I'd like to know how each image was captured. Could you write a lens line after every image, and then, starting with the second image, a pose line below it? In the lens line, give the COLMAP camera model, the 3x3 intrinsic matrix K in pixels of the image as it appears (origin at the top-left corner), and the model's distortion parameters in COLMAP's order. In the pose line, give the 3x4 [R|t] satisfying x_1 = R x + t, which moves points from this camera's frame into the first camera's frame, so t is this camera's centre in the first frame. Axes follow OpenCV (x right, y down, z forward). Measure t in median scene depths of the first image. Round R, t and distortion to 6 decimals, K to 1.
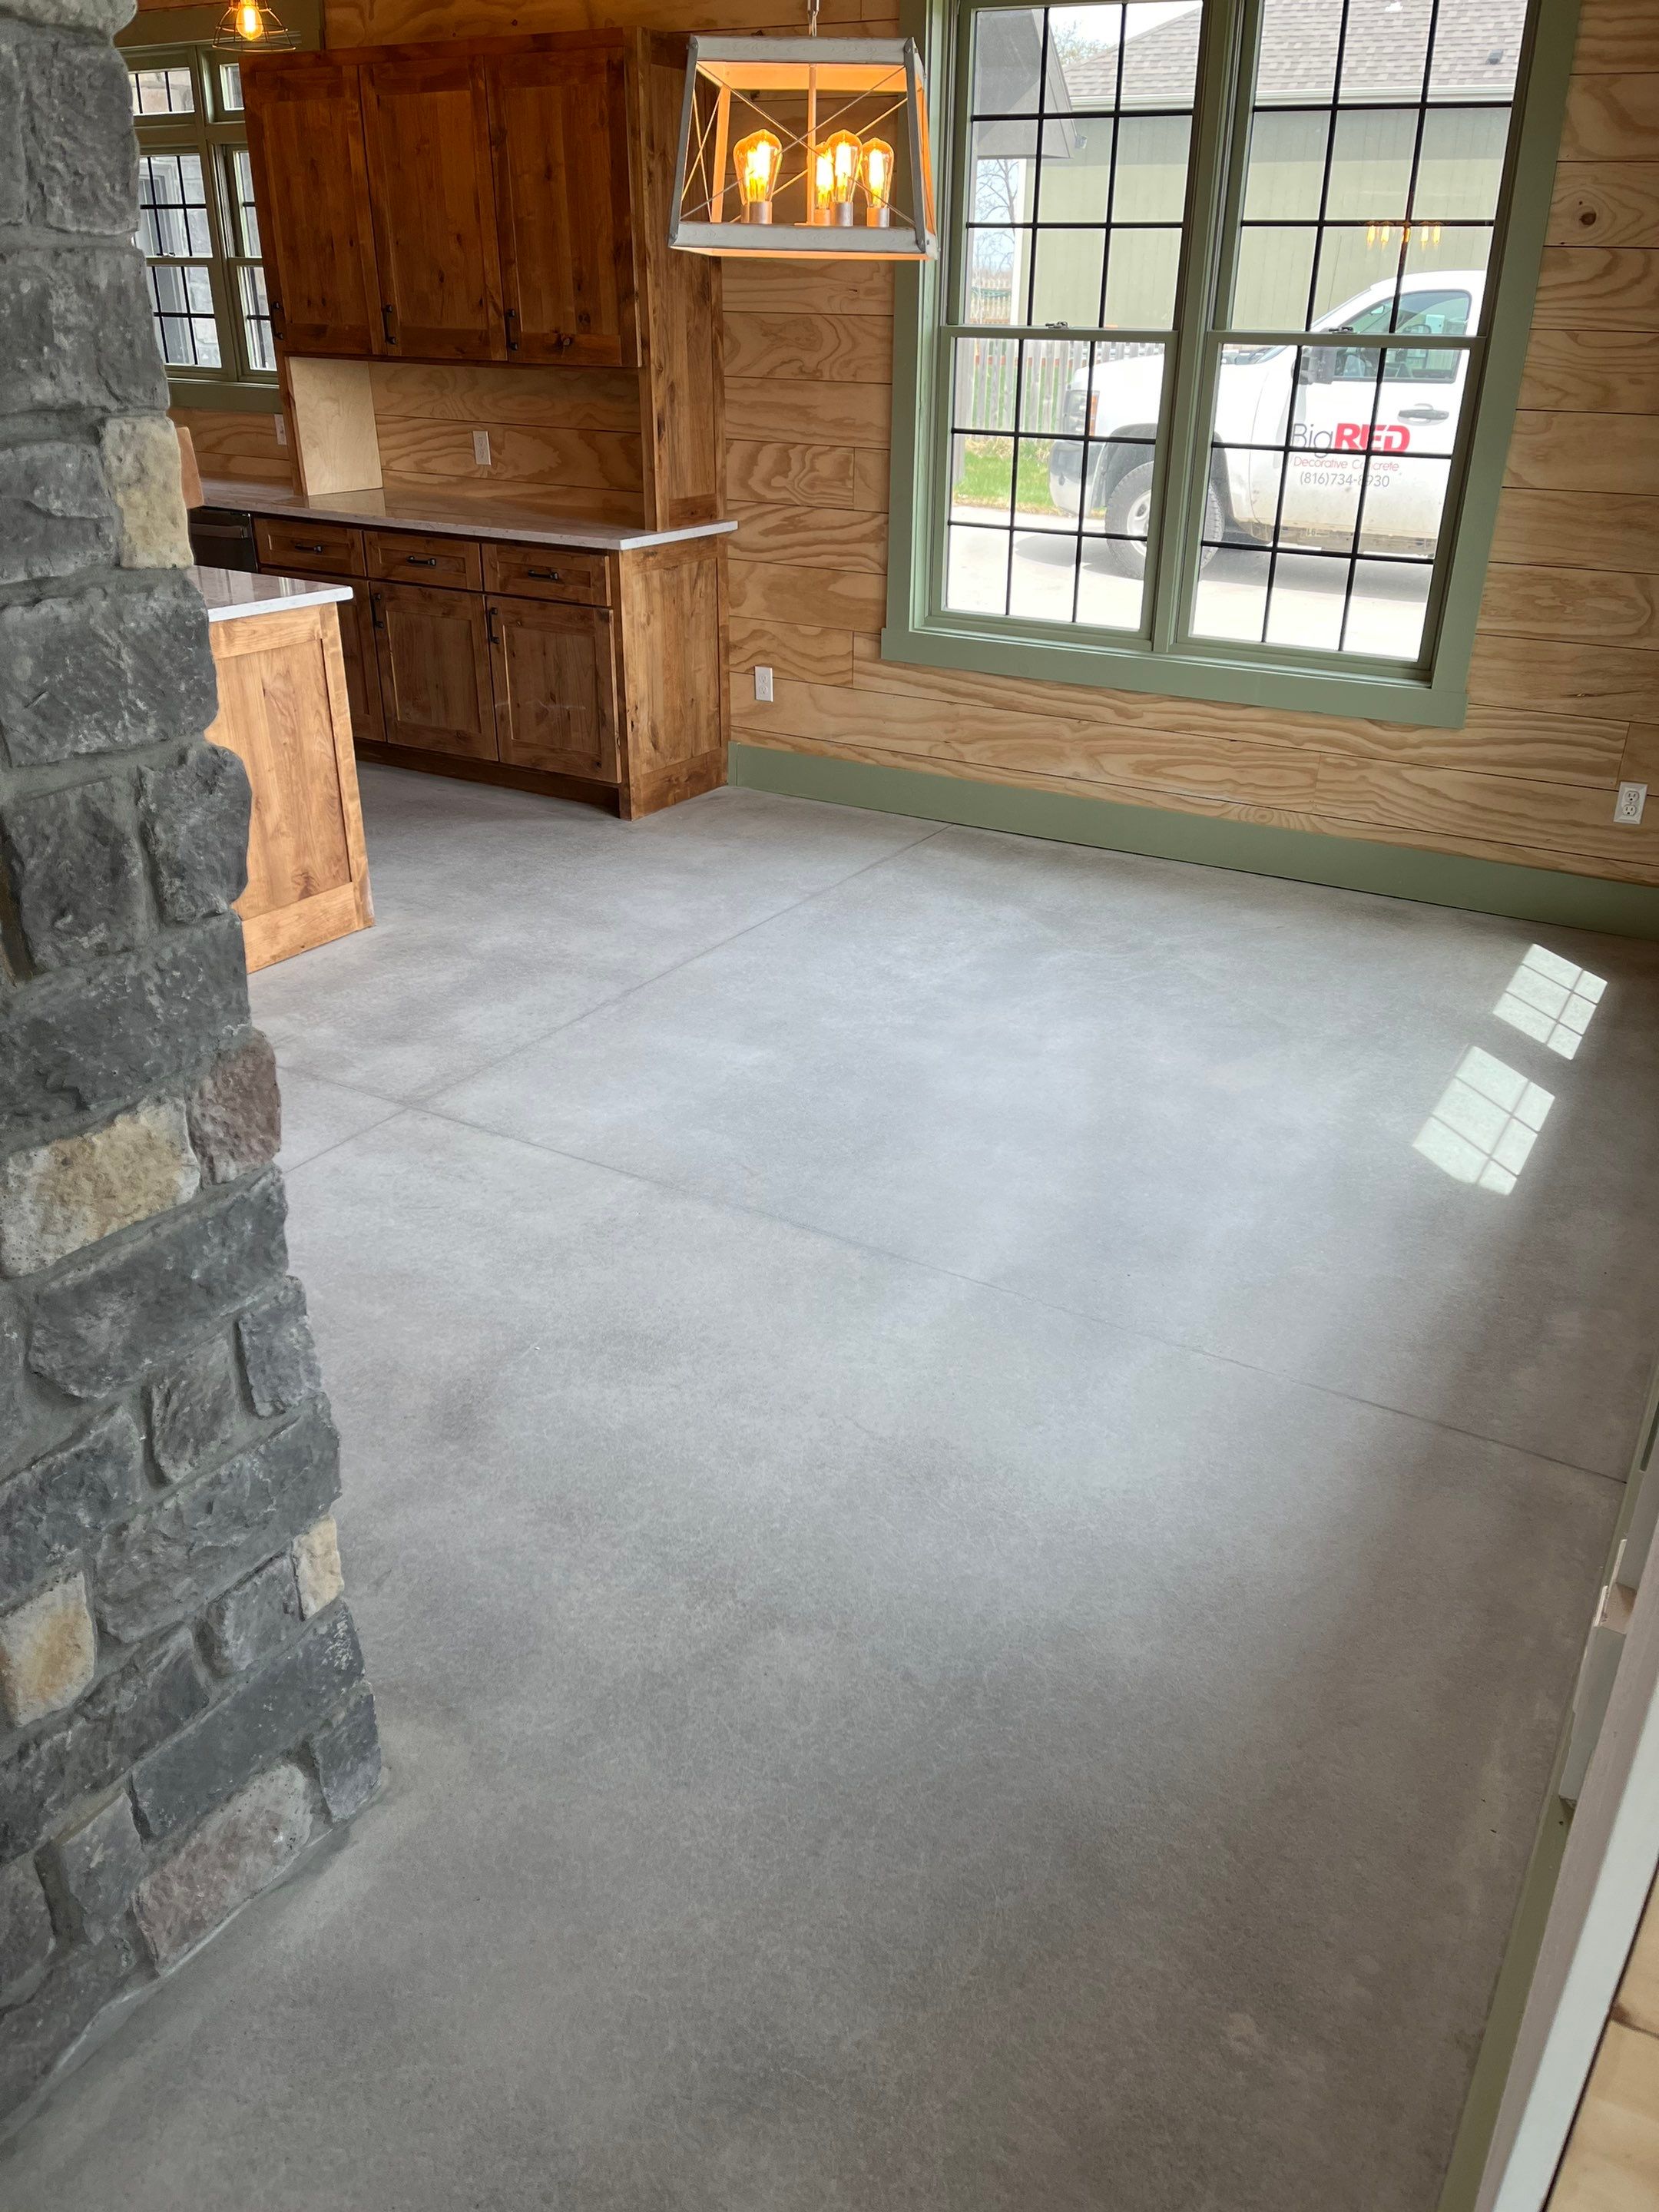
lens RADIAL K [[1698.6, 0, 848.2], [0, 1698.6, 1124.2], [0, 0, 1]] dist [0.053899, -0.058251]
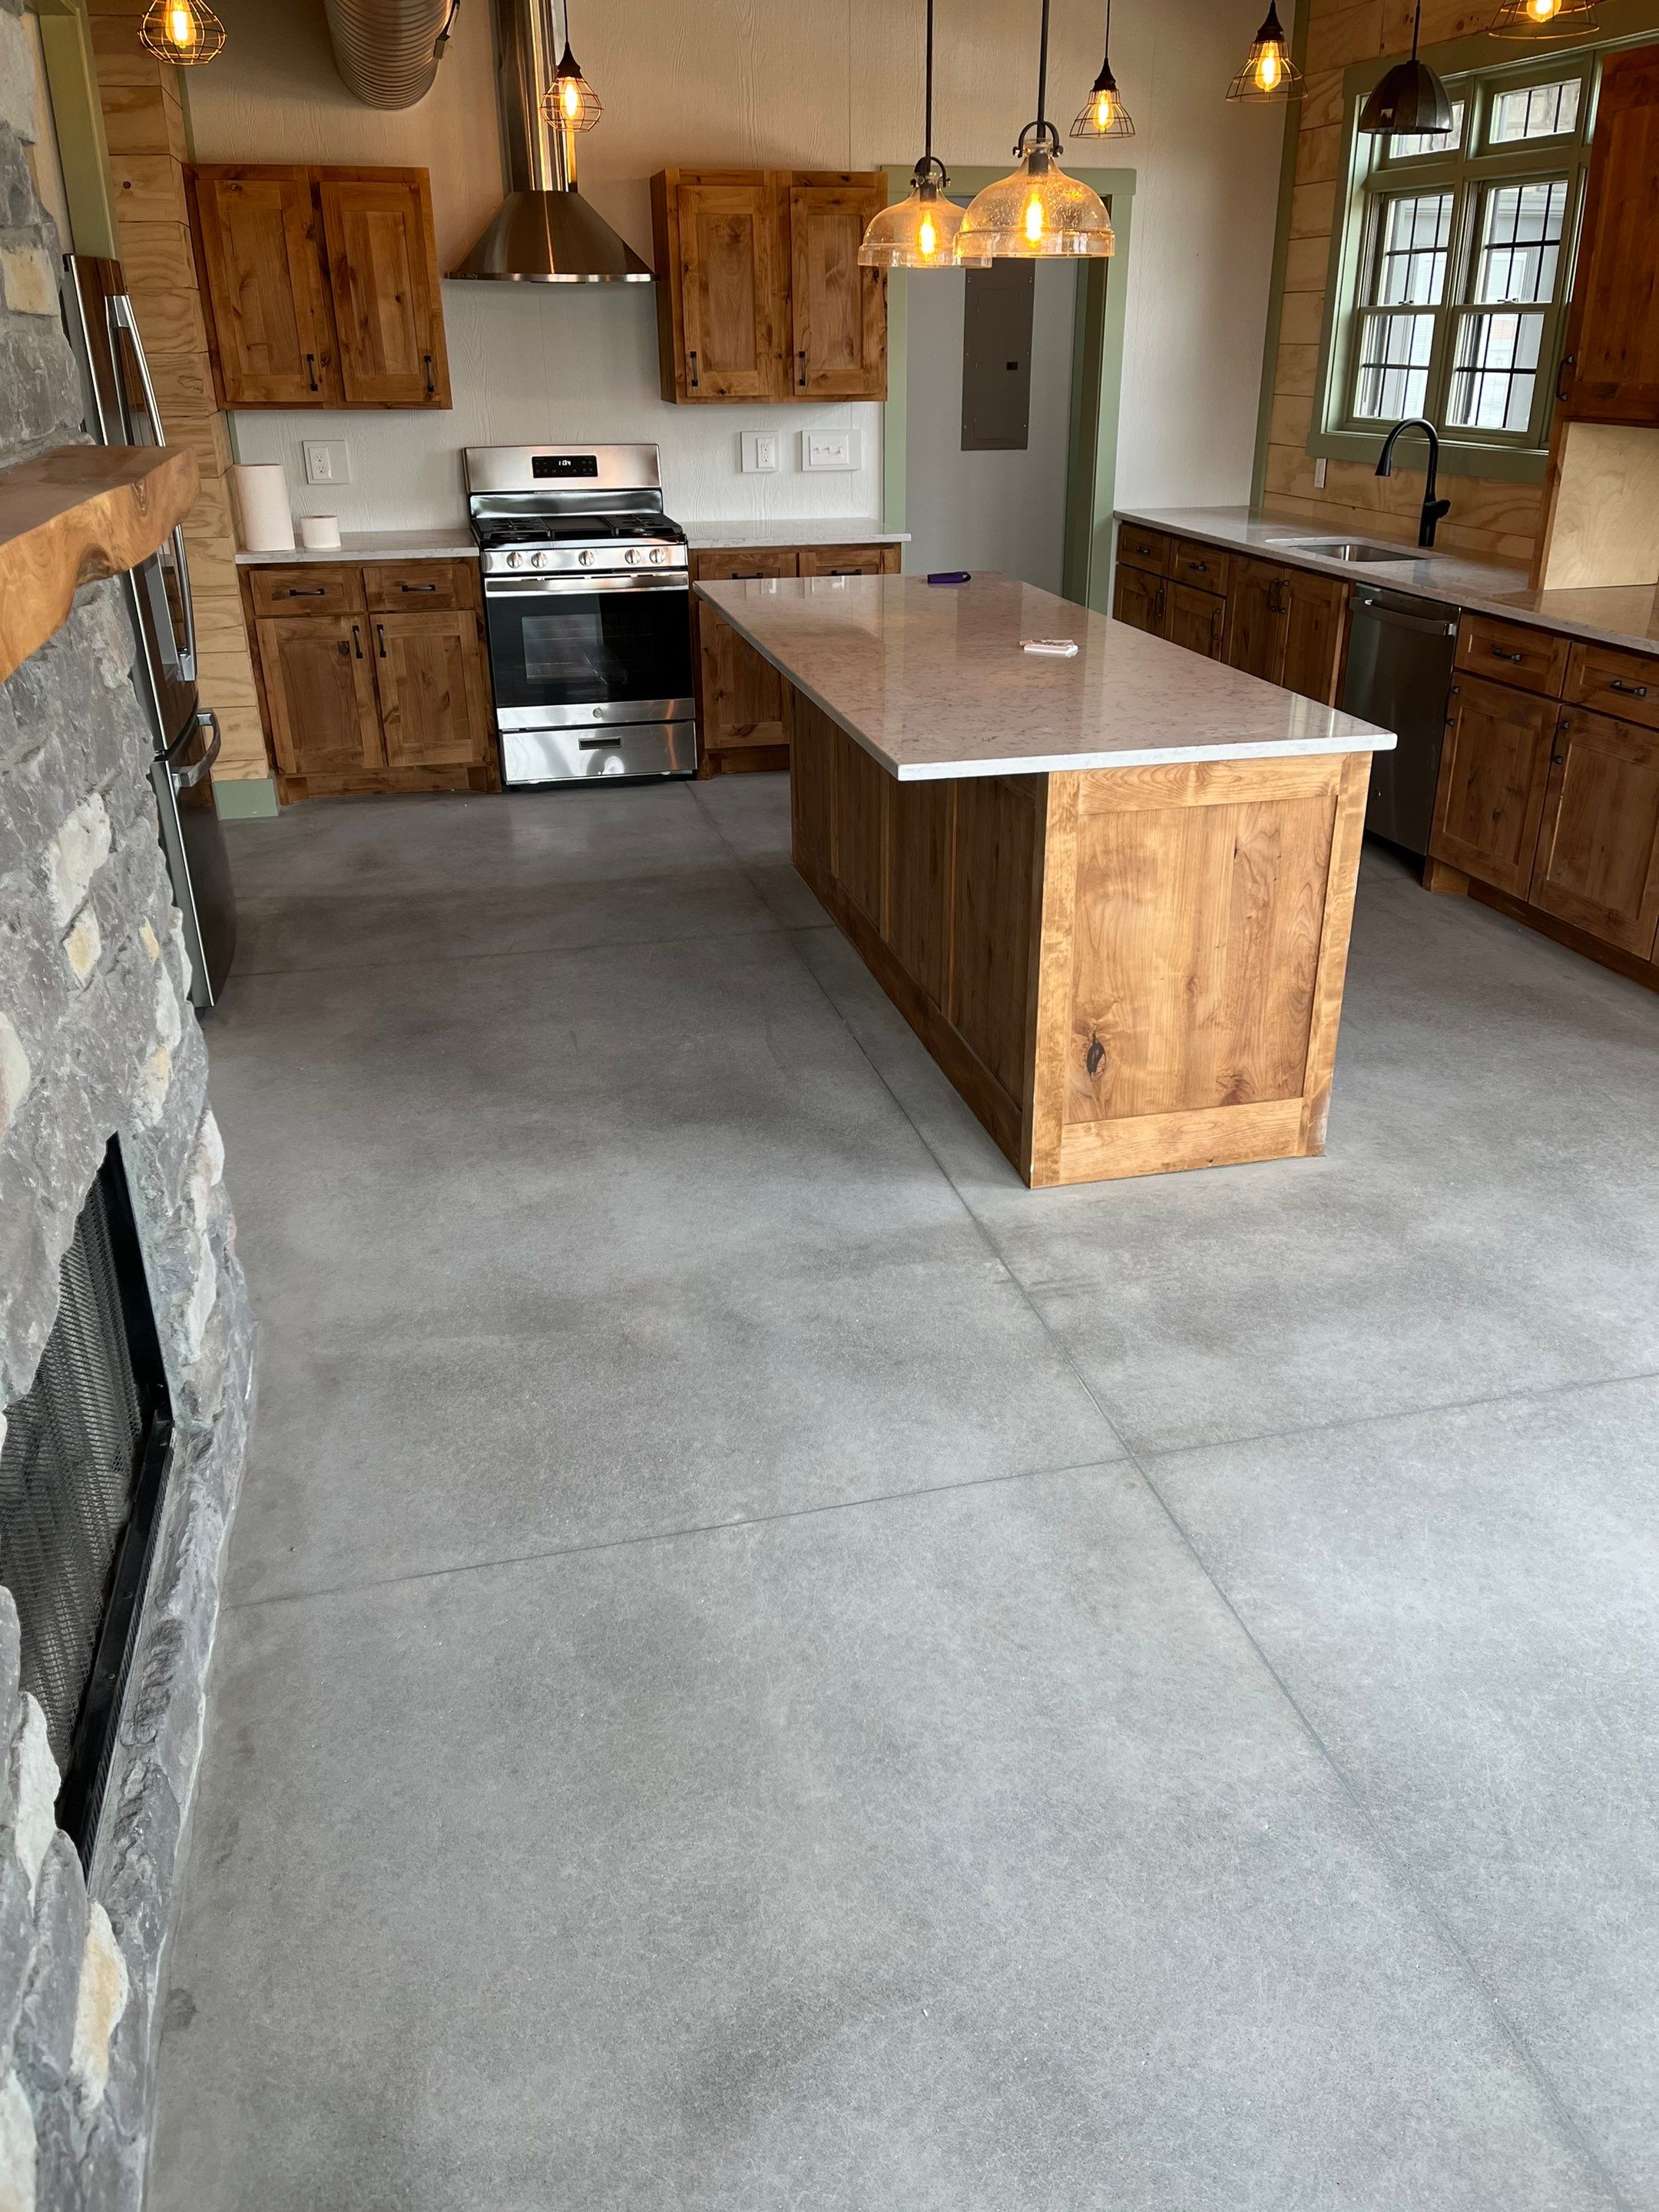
lens RADIAL K [[1698.6, 0, 825.8], [0, 1698.6, 1096.1], [0, 0, 1]] dist [0.053899, -0.058251]
pose [[0.693709, 0.276841, -0.664926, 0.075290], [-0.300842, 0.950165, 0.081734, -0.145468], [0.654417, 0.143338, 0.742424, 0.295798]]
